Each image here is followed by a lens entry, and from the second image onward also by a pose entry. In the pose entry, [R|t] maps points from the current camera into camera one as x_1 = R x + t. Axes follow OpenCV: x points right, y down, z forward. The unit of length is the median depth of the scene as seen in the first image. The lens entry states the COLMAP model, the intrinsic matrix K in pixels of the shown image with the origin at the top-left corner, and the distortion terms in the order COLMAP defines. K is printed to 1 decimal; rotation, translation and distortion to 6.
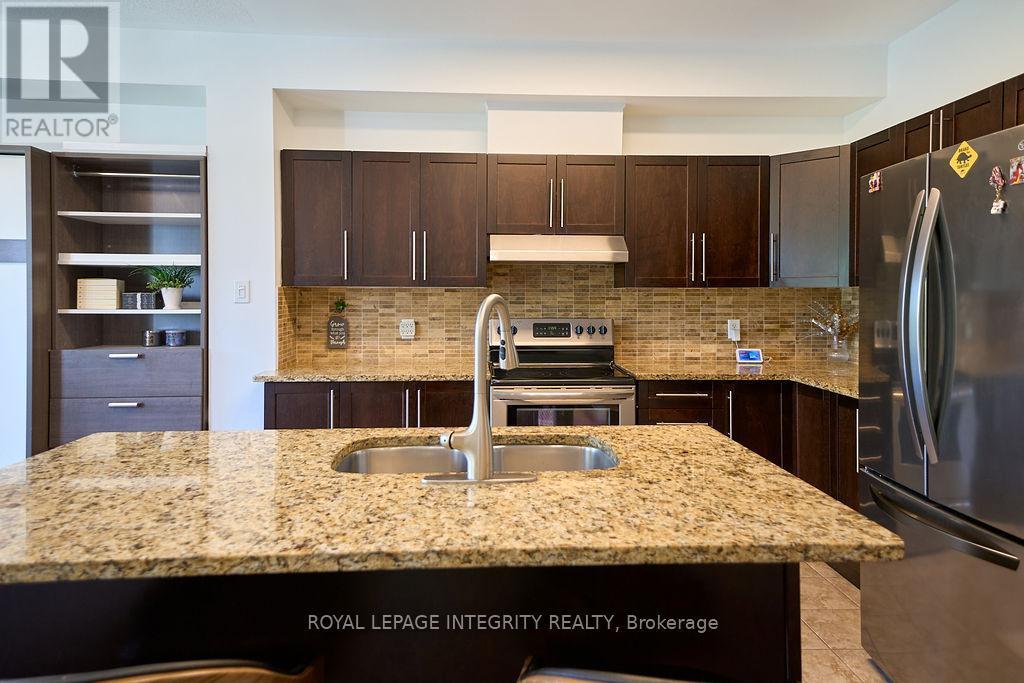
lens RADIAL K [[647.5, 0, 515.0], [0, 647.5, 287.4], [0, 0, 1]] dist [0.053050, -0.005778]
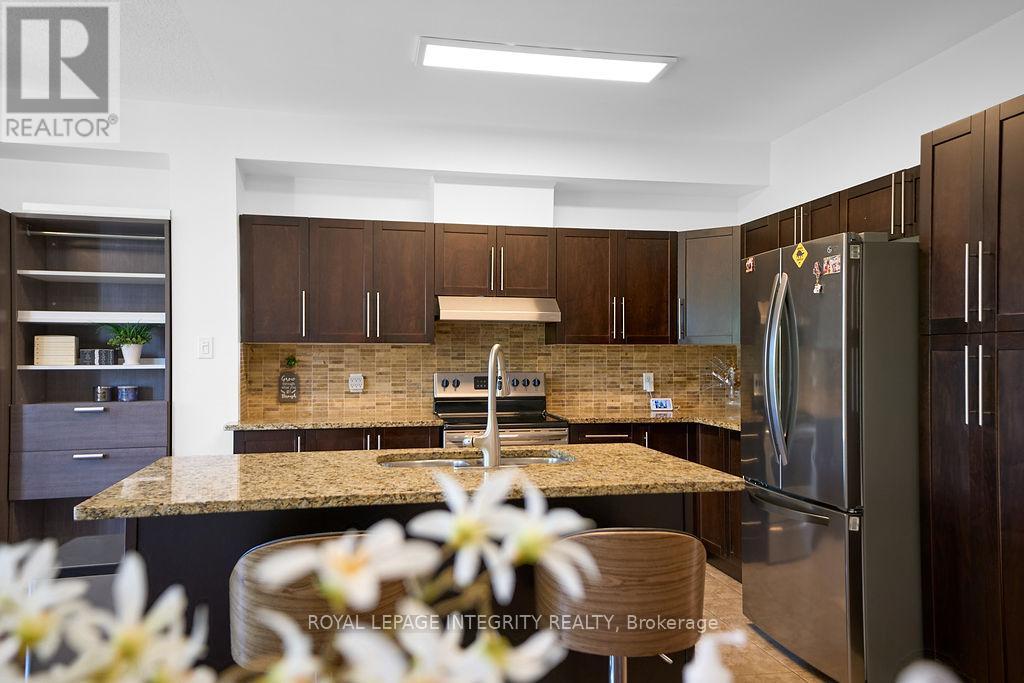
lens RADIAL K [[750.4, 0, 514.5], [0, 750.4, 332.4], [0, 0, 1]] dist [0.091354, 0.004625]
pose [[0.988105, 0.003404, 0.153740, -0.107993], [-0.000034, 0.999760, -0.021920, 0.008521], [-0.153778, 0.021655, 0.987868, -0.292735]]
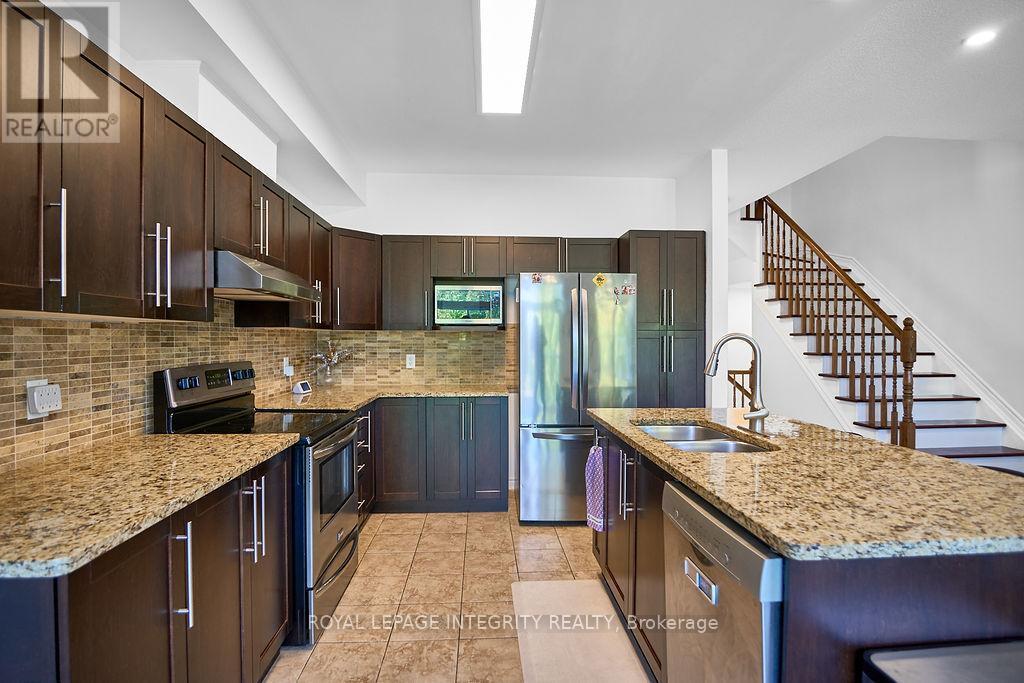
lens RADIAL K [[496.1, 0, 510.5], [0, 496.1, 338.4], [0, 0, 1]] dist [-0.023696, 0.001952]
pose [[-0.000157, -0.001253, 0.999999, -0.596606], [-0.011880, 0.999929, 0.001251, 0.012353], [-0.999929, -0.011880, -0.000172, 0.685658]]
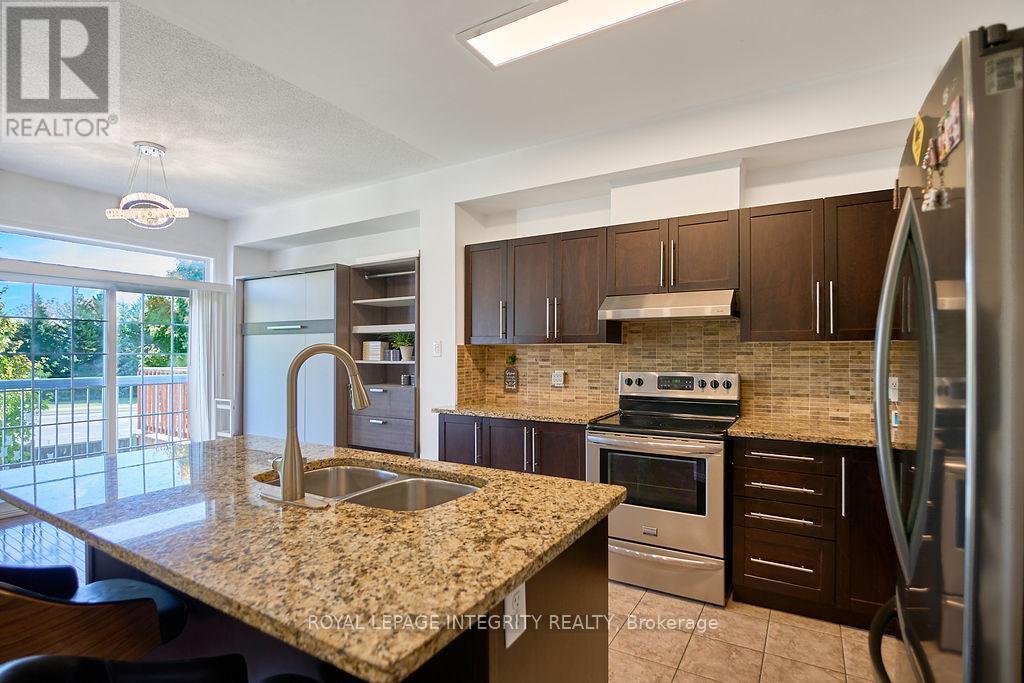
lens RADIAL K [[496.1, 0, 513.8], [0, 496.1, 343.6], [0, 0, 1]] dist [-0.023696, 0.001952]
pose [[0.829755, -0.013151, -0.557973, 0.312261], [0.007511, 0.999895, -0.012397, 0.009840], [0.558077, 0.006096, 0.829767, 0.190310]]
